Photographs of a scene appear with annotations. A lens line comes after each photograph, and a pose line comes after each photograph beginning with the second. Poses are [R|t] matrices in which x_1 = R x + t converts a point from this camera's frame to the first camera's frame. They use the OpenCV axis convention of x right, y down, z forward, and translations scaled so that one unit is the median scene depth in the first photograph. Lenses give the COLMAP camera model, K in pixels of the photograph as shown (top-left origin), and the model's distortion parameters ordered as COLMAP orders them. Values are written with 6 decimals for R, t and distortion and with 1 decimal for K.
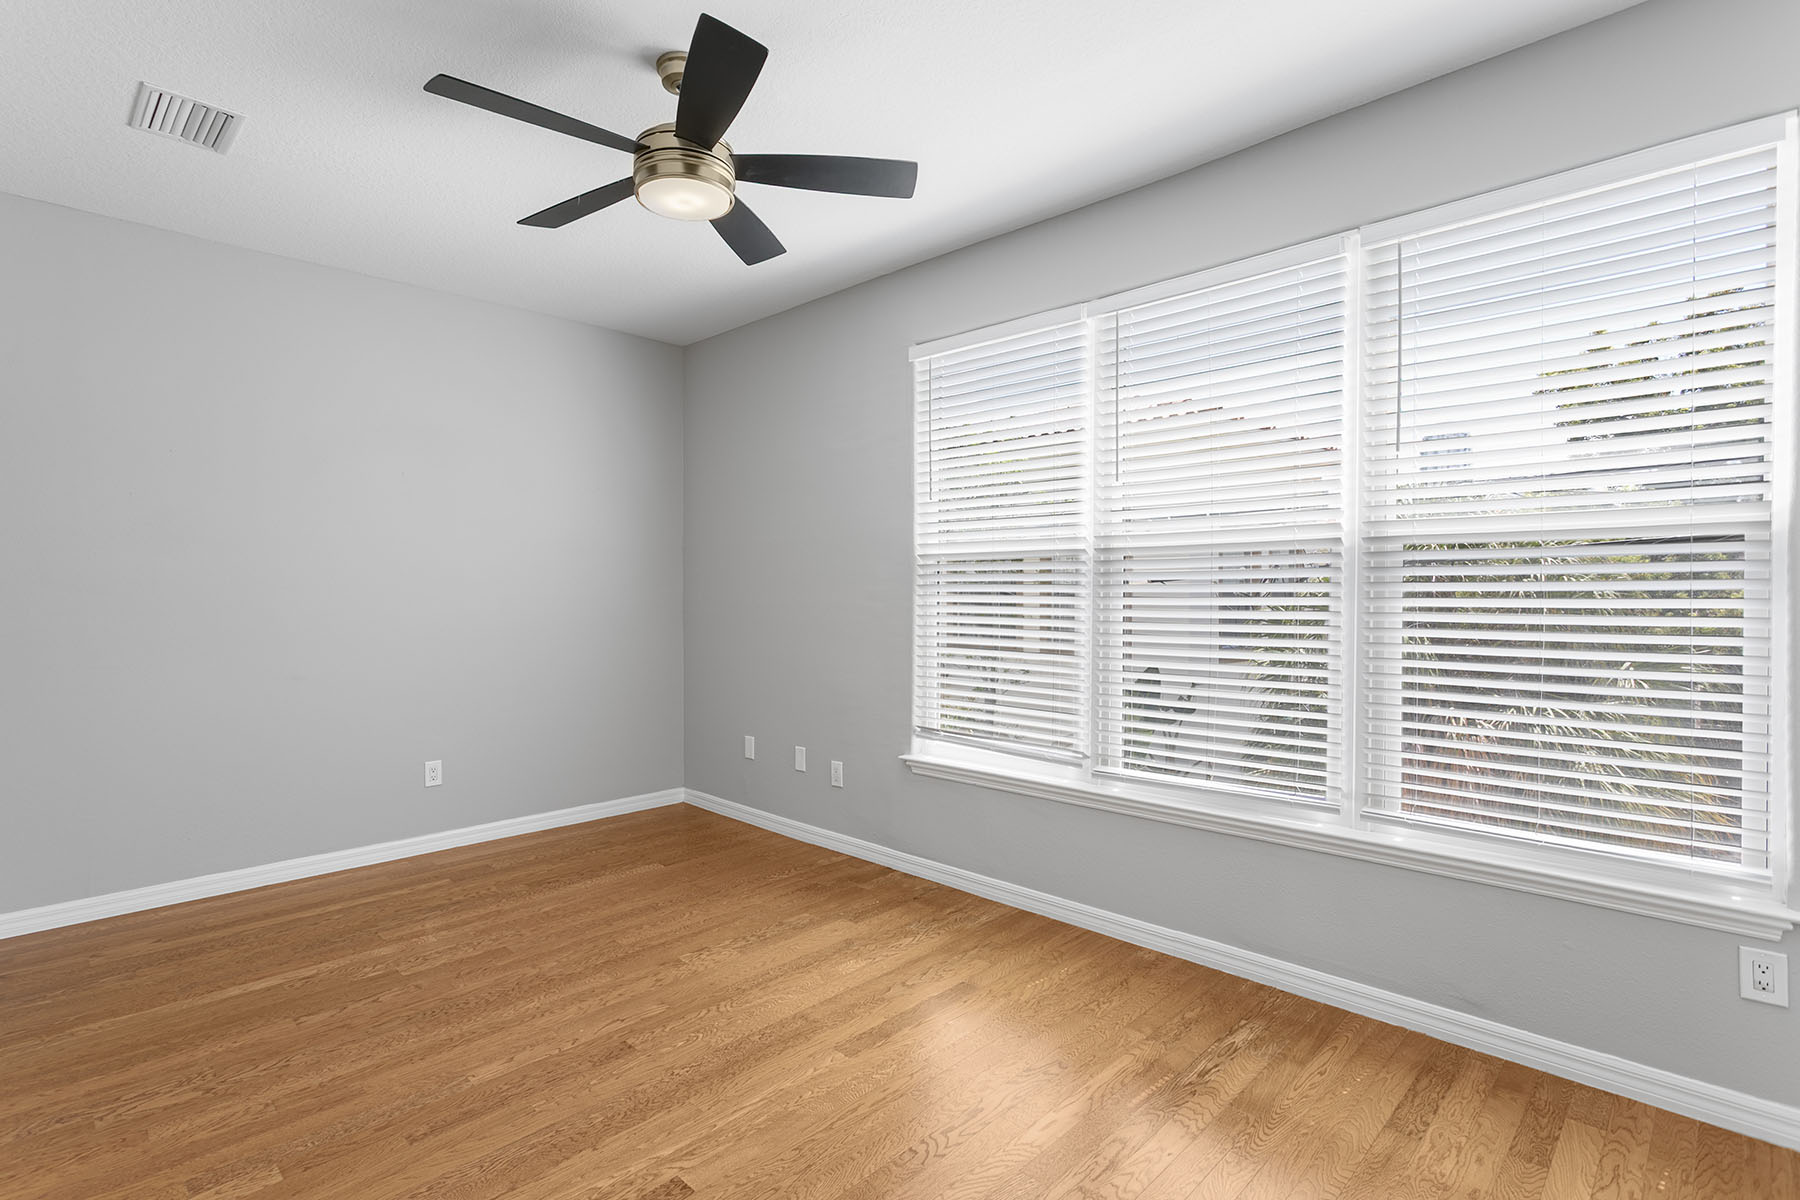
lens RADIAL K [[859.3, 0, 884.1], [0, 859.3, 606.5], [0, 0, 1]] dist [0.005015, -0.000751]
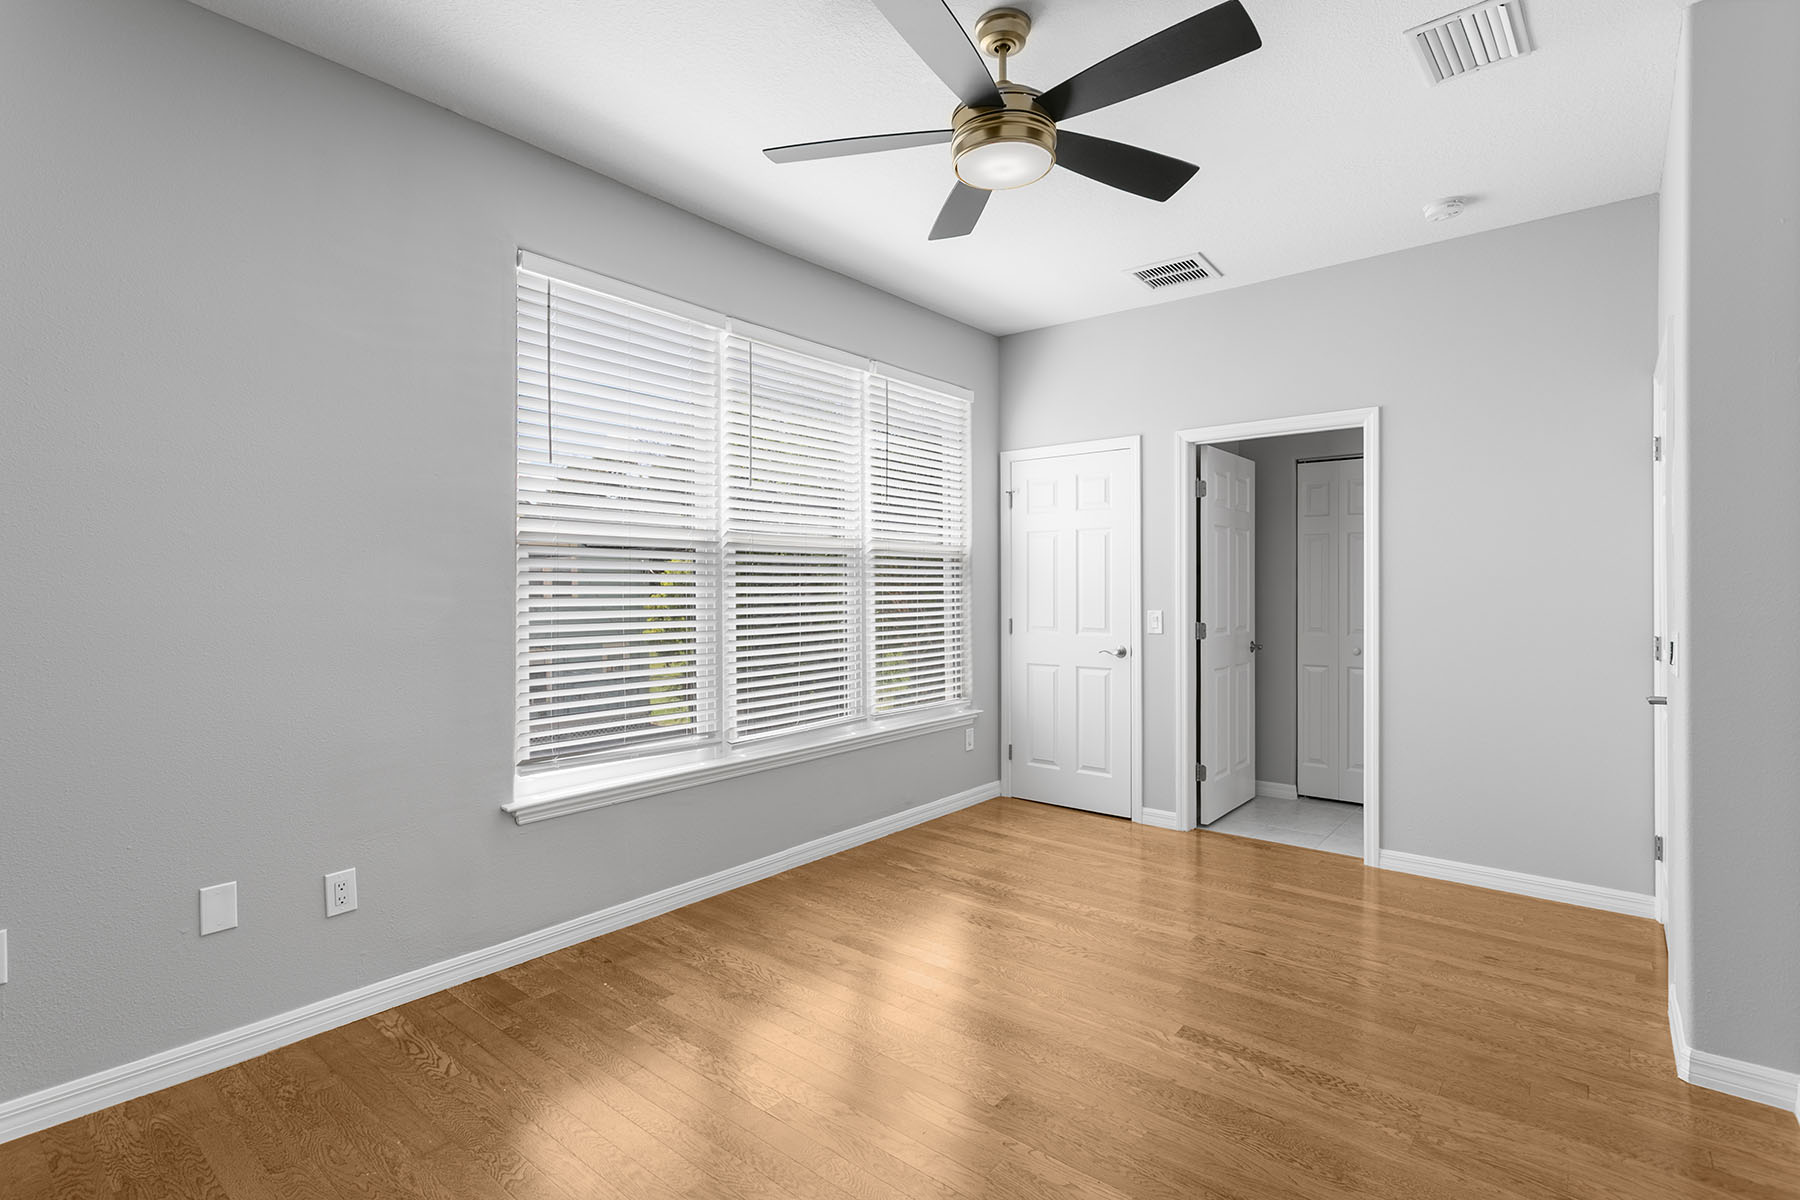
lens RADIAL K [[859.3, 0, 880.5], [0, 859.3, 595.4], [0, 0, 1]] dist [0.005015, -0.000751]
pose [[-0.077908, -0.006452, 0.996940, -0.852969], [0.018577, 0.999796, 0.007923, -0.003822], [-0.996787, 0.019138, -0.077772, 0.876819]]
